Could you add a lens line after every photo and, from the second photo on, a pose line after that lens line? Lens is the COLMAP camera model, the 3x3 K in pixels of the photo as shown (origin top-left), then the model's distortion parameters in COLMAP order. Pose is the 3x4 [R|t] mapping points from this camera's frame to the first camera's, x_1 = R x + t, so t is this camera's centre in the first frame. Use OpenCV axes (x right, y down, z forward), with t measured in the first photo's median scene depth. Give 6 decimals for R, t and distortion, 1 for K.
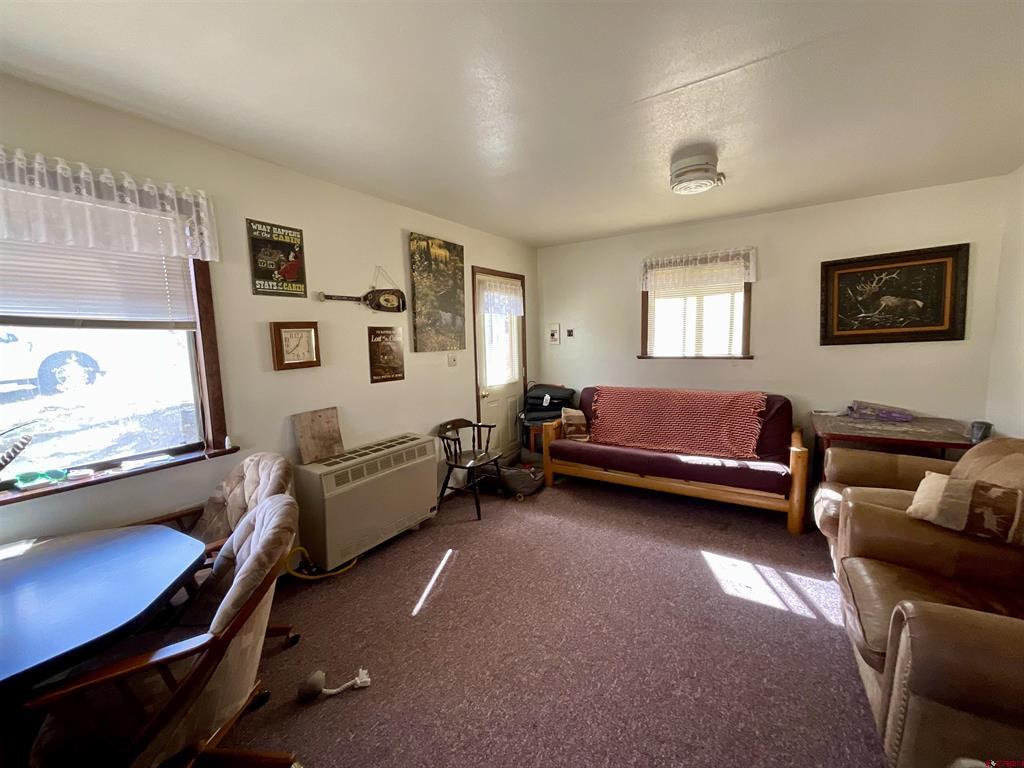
lens RADIAL K [[414.2, 0, 515.1], [0, 414.2, 381.5], [0, 0, 1]] dist [0.005534, -0.000995]
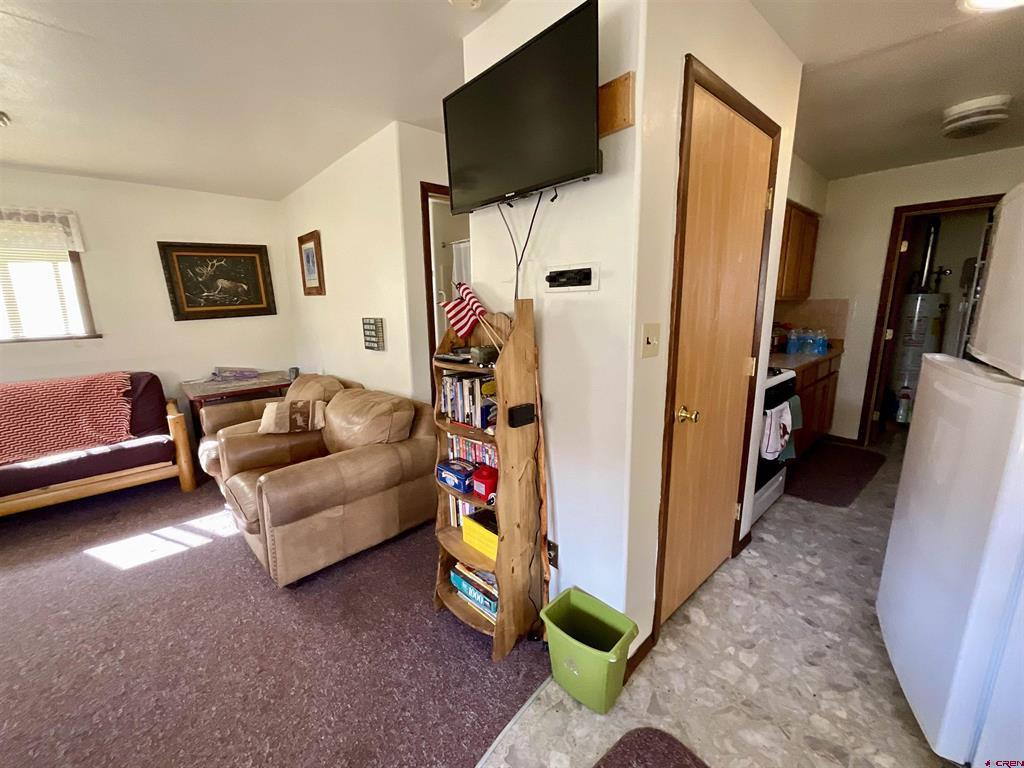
lens RADIAL K [[414.2, 0, 516.5], [0, 414.2, 385.9], [0, 0, 1]] dist [0.005534, -0.000995]
pose [[0.261823, -0.166987, 0.950560, -0.105058], [0.111335, 0.983568, 0.142120, 0.029624], [-0.958673, 0.068620, 0.276113, -0.164727]]
